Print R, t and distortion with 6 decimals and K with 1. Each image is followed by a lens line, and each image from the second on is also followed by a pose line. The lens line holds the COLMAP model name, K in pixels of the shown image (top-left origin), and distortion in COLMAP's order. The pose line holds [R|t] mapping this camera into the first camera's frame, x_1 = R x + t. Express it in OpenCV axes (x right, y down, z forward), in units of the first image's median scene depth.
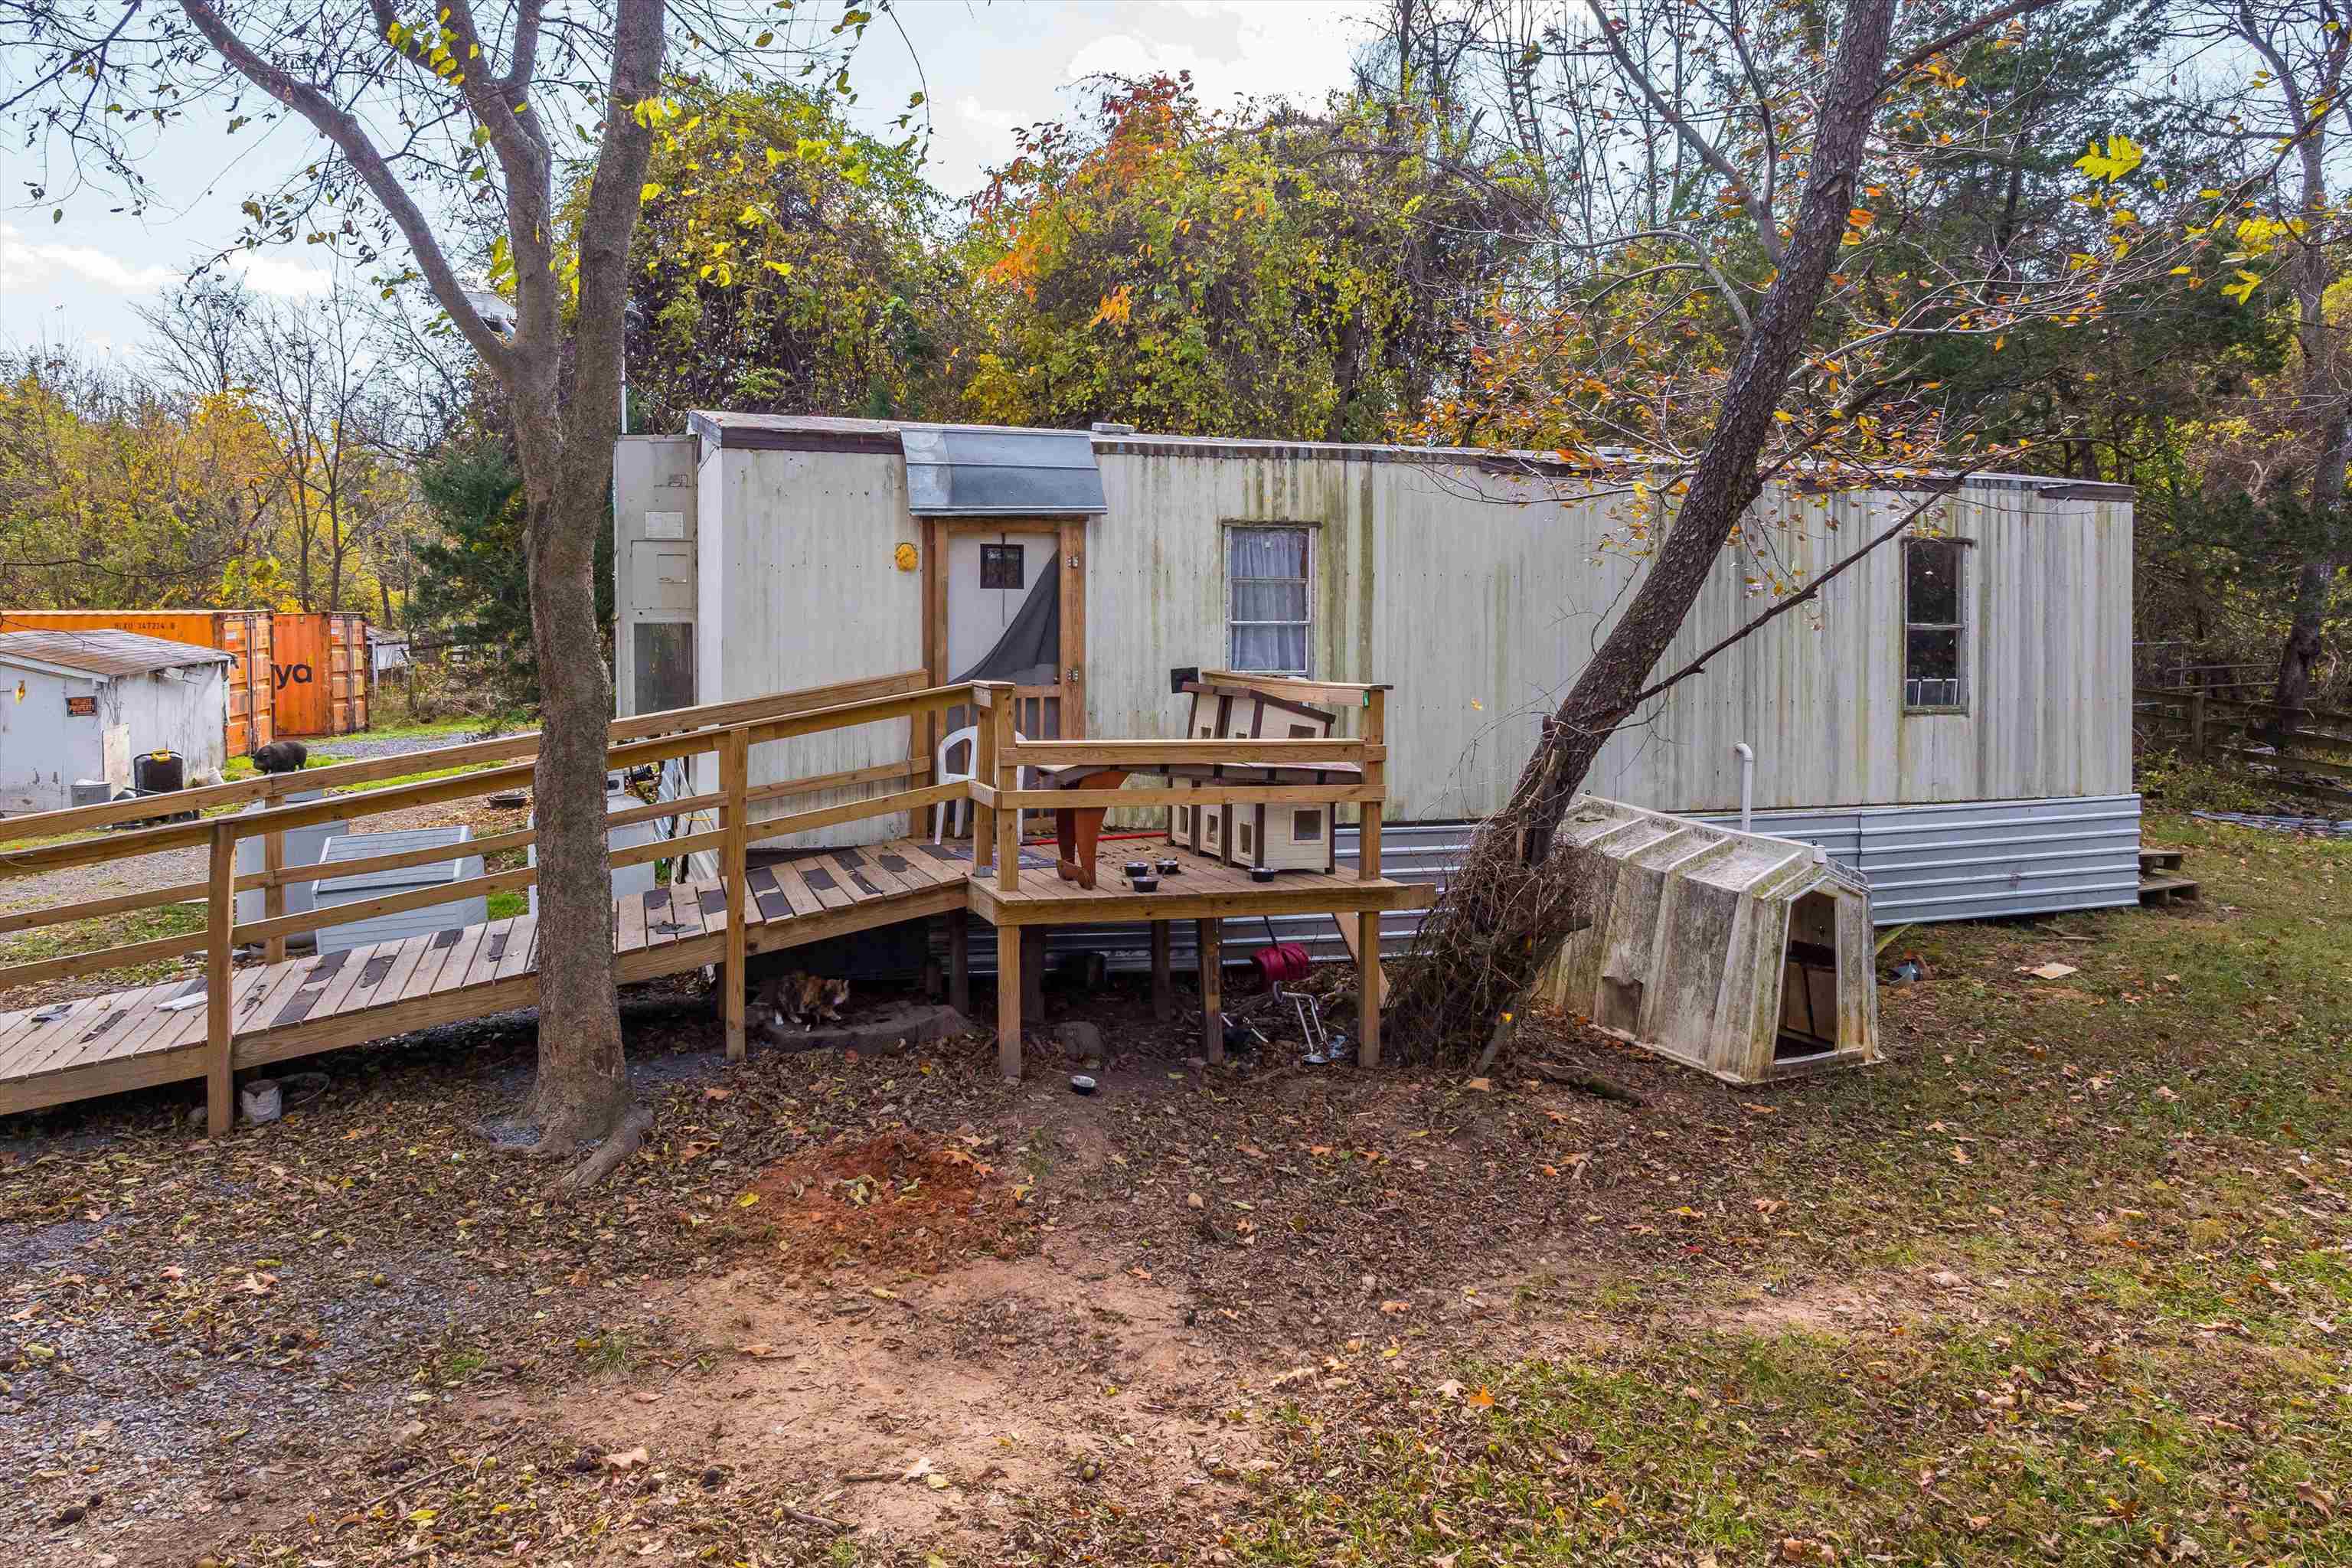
lens RADIAL K [[1699.6, 0, 1176.0], [0, 1699.6, 784.0], [0, 0, 1]] dist [-0.061787, 0.030175]
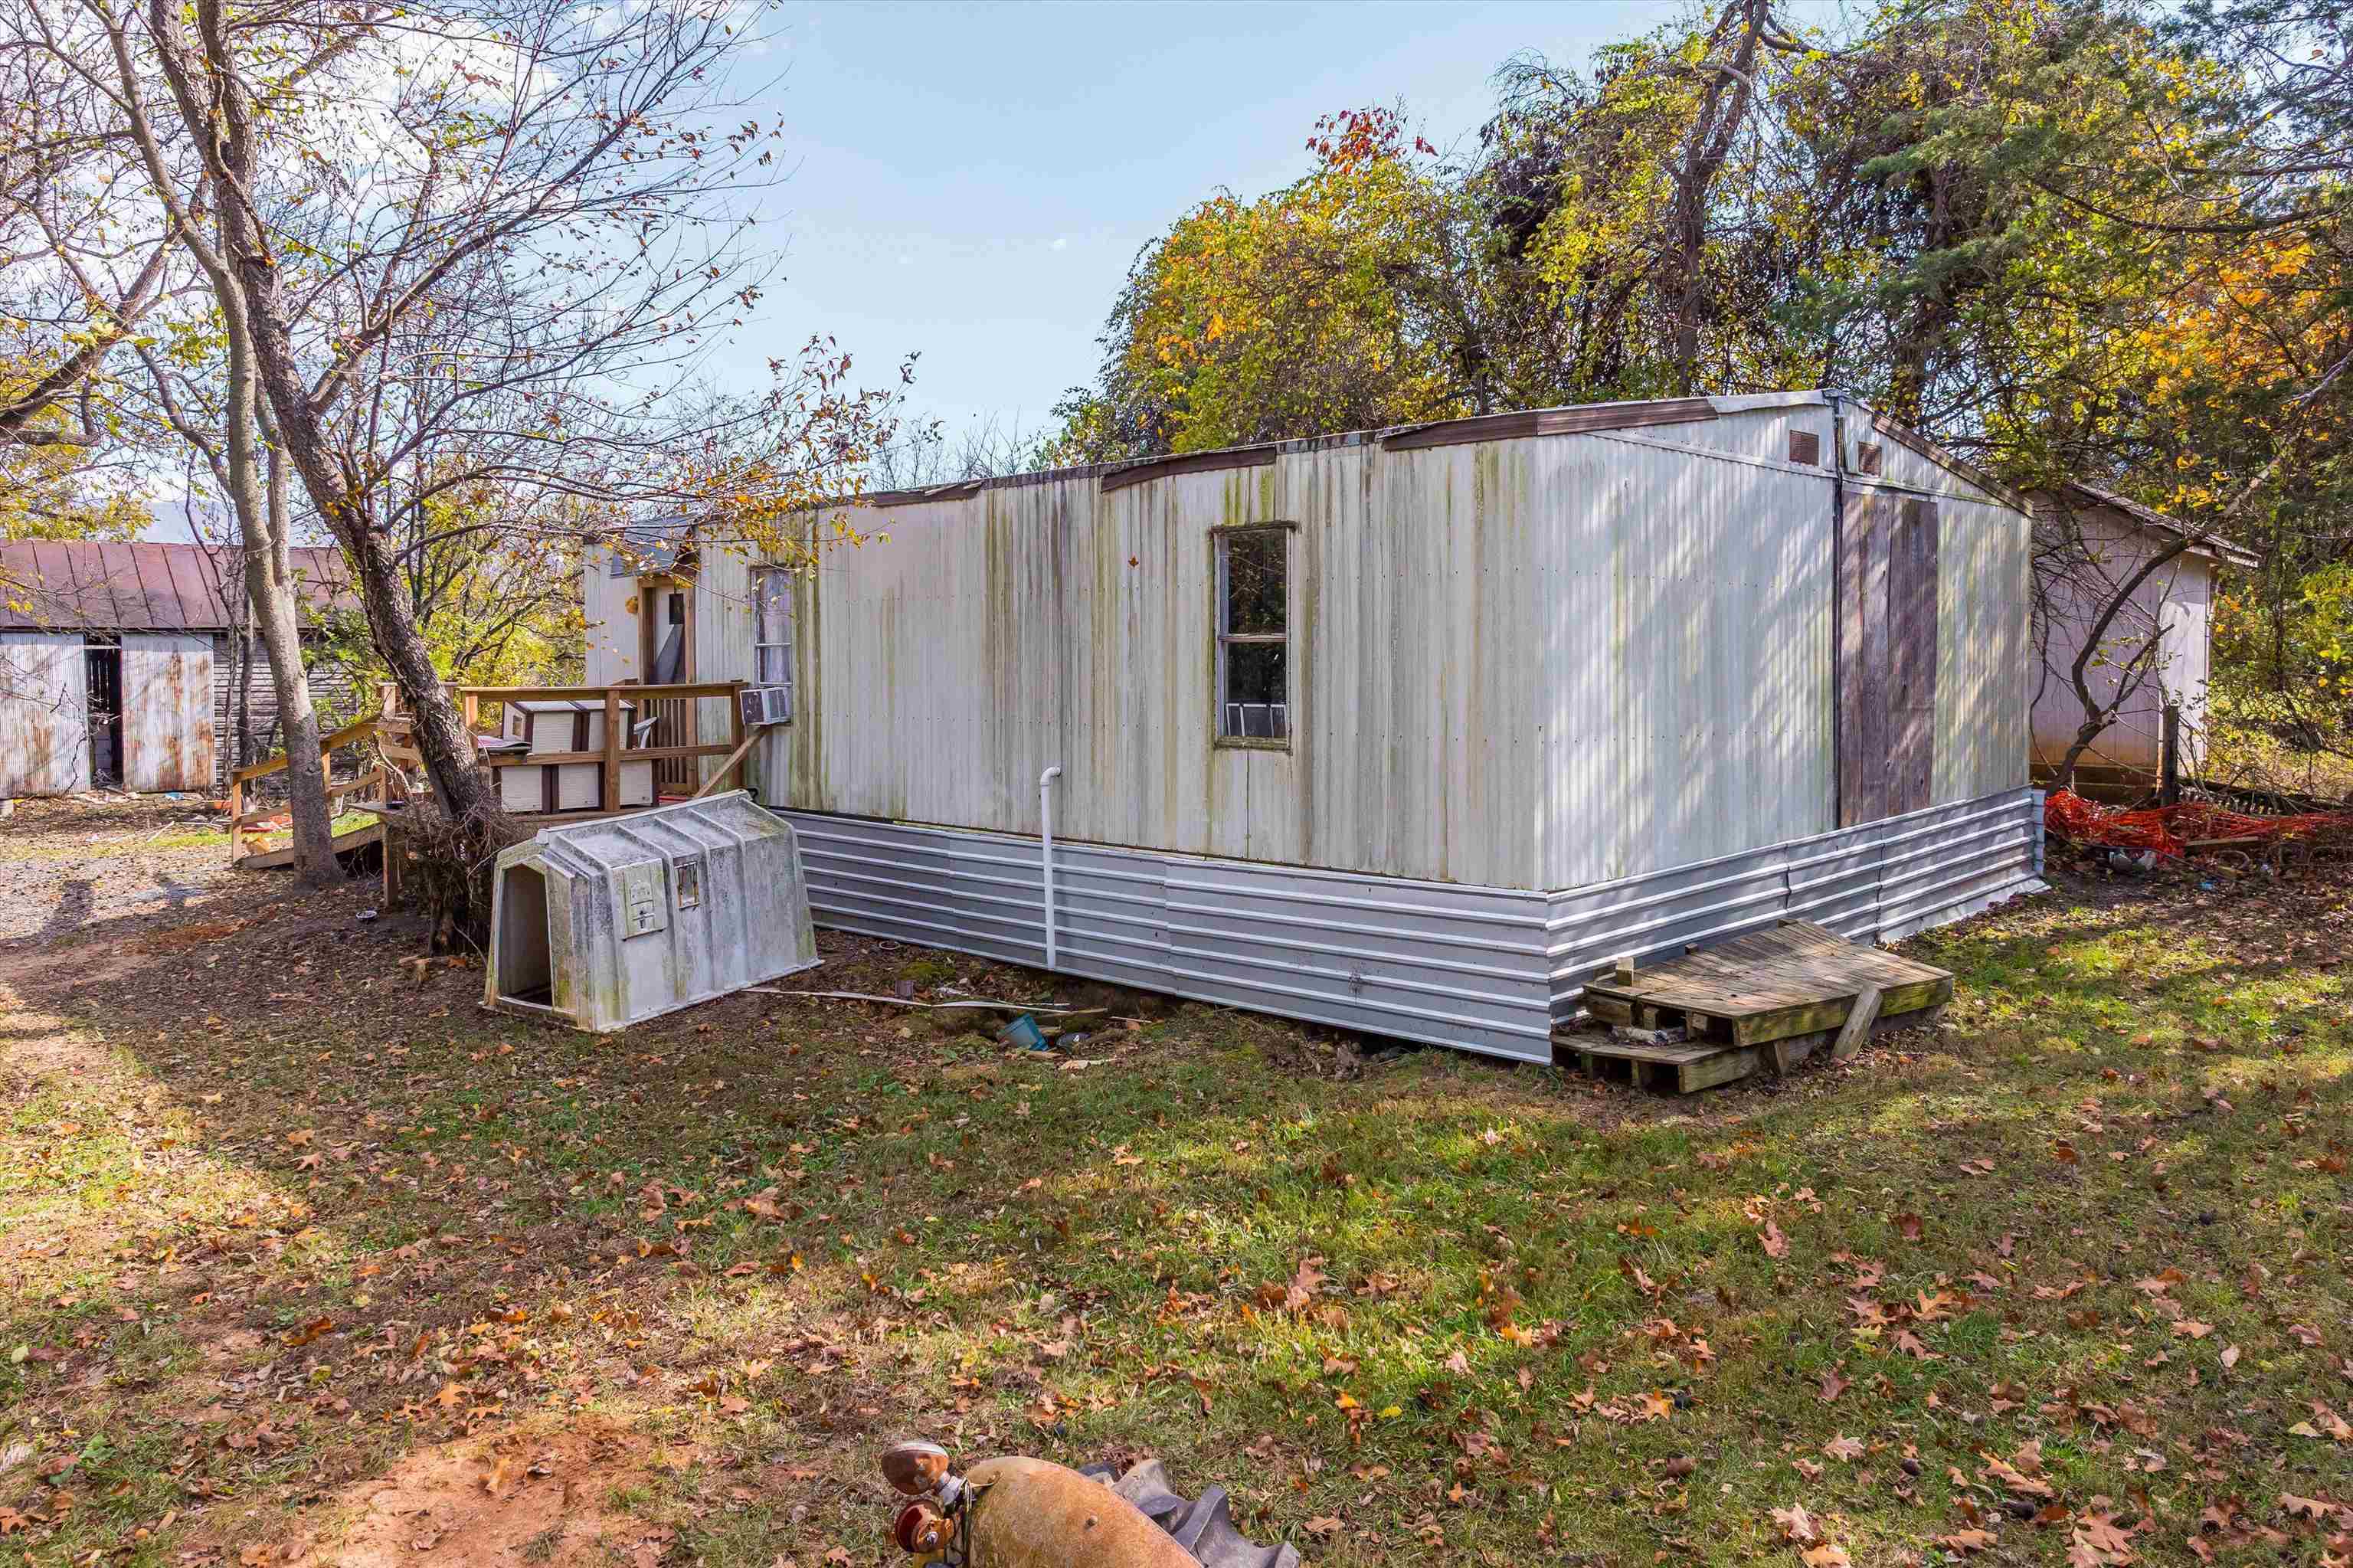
lens RADIAL K [[1700.3, 0, 1176.5], [0, 1700.3, 784.0], [0, 0, 1]] dist [-0.061787, 0.030175]
pose [[0.454067, 0.074647, -0.887835, 1.137657], [-0.055079, 0.996930, 0.055650, -0.067028], [0.889264, 0.023632, 0.456784, 0.603730]]
